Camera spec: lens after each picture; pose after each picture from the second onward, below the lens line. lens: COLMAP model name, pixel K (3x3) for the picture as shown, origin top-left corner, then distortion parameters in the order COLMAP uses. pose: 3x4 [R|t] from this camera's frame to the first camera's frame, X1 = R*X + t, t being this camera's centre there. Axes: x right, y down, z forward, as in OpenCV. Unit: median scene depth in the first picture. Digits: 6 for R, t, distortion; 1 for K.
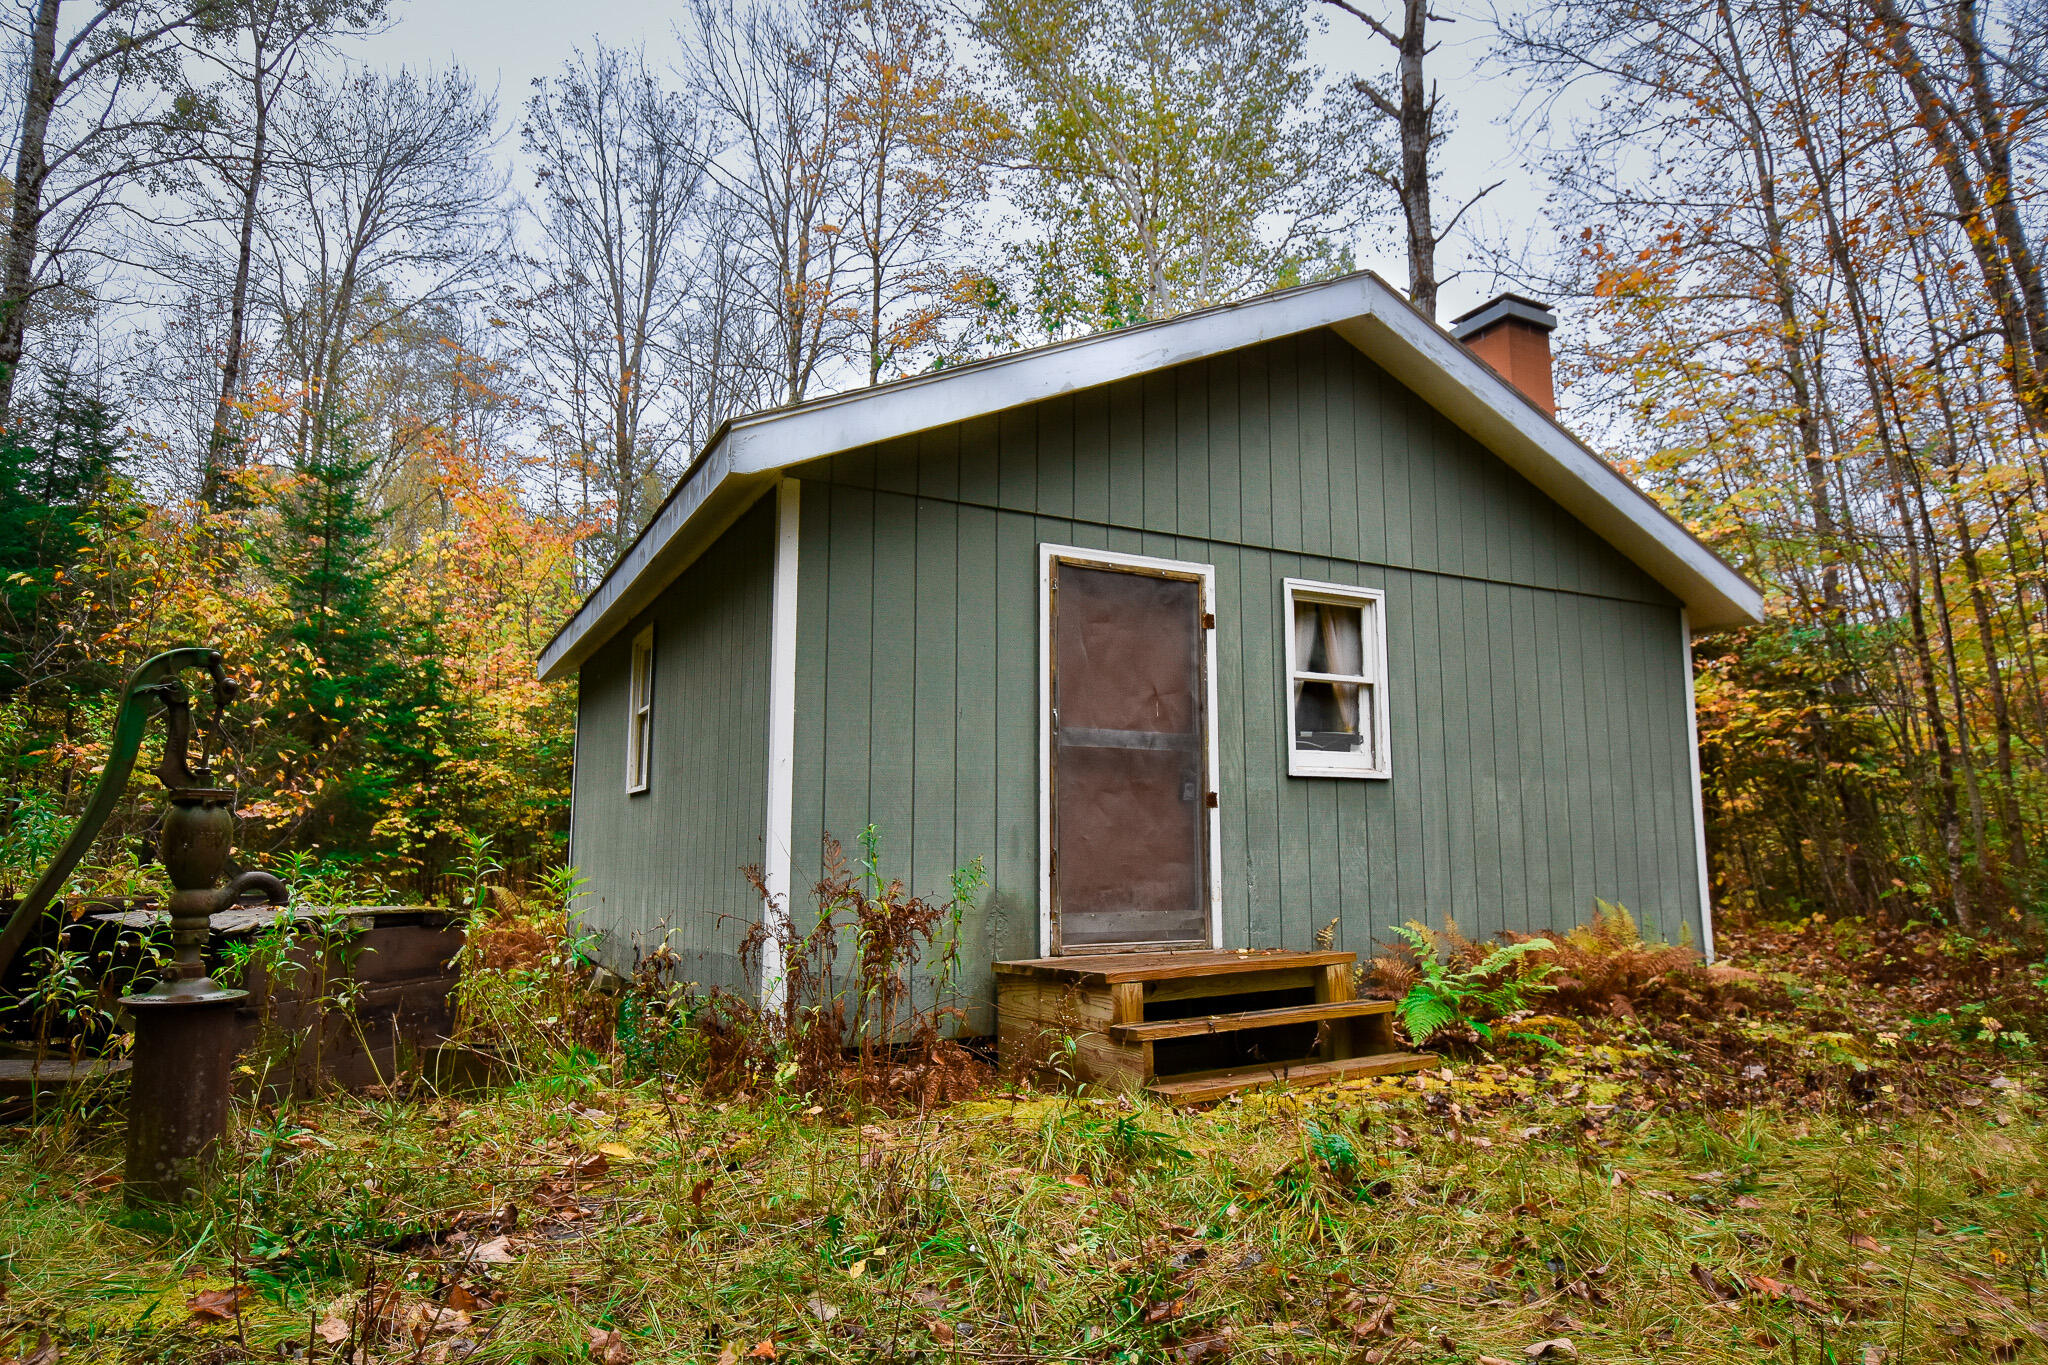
lens RADIAL K [[1100.2, 0, 1025.4], [0, 1100.2, 687.0], [0, 0, 1]] dist [-0.024525, -0.000613]
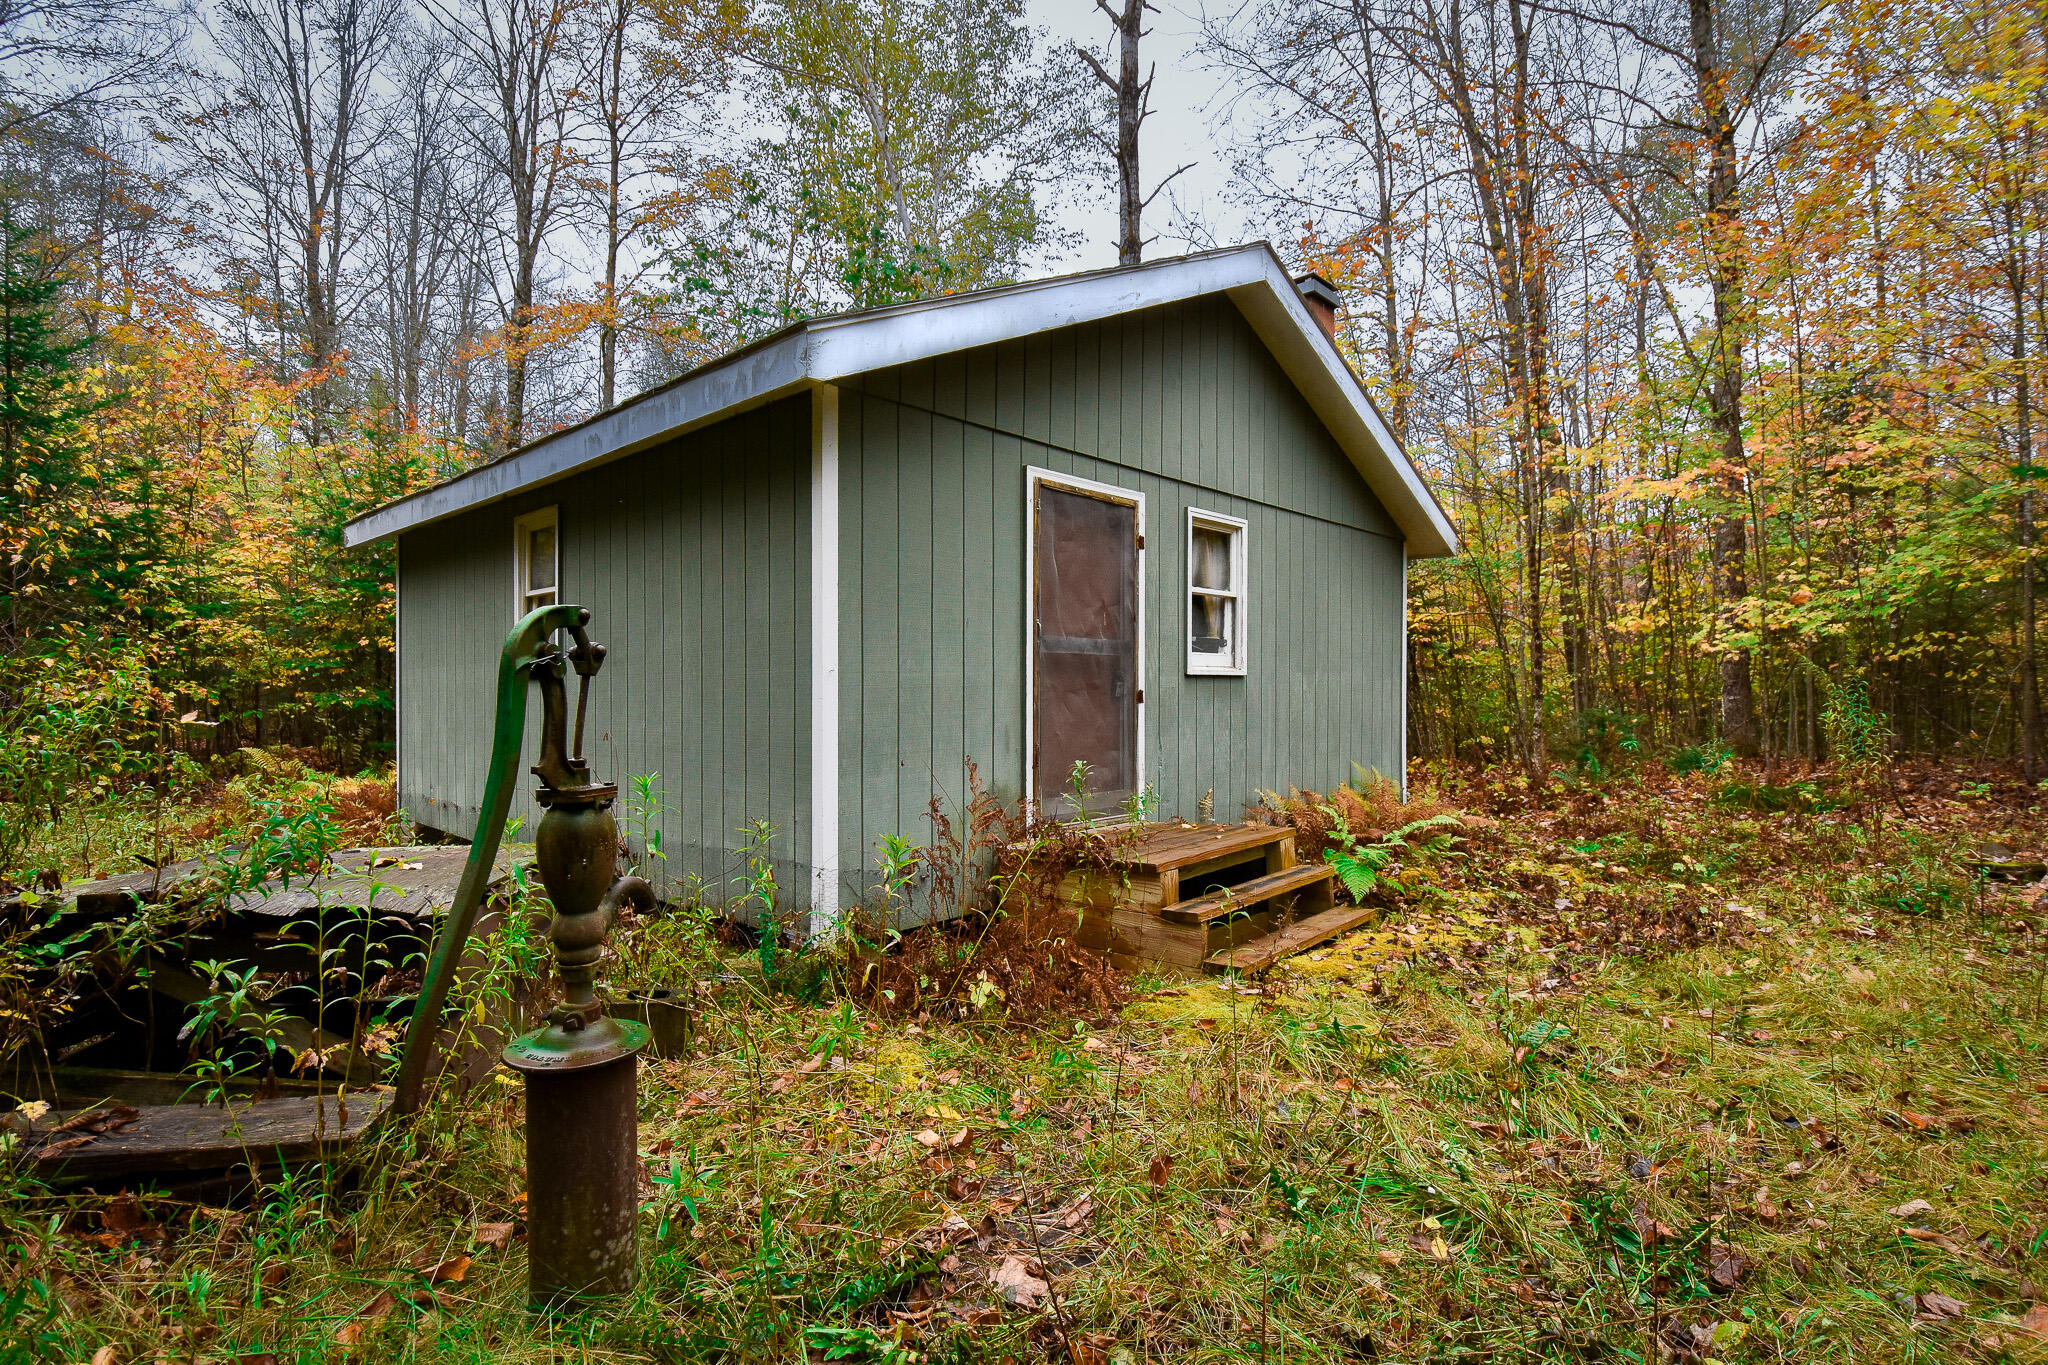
lens RADIAL K [[916.5, 0, 1030.3], [0, 916.5, 682.7], [0, 0, 1]] dist [-0.024503, -0.004441]
pose [[0.949564, 0.004551, 0.313541, -0.218762], [-0.046045, 0.991080, 0.125061, -0.025791], [-0.310175, -0.133190, 0.941303, 0.100555]]
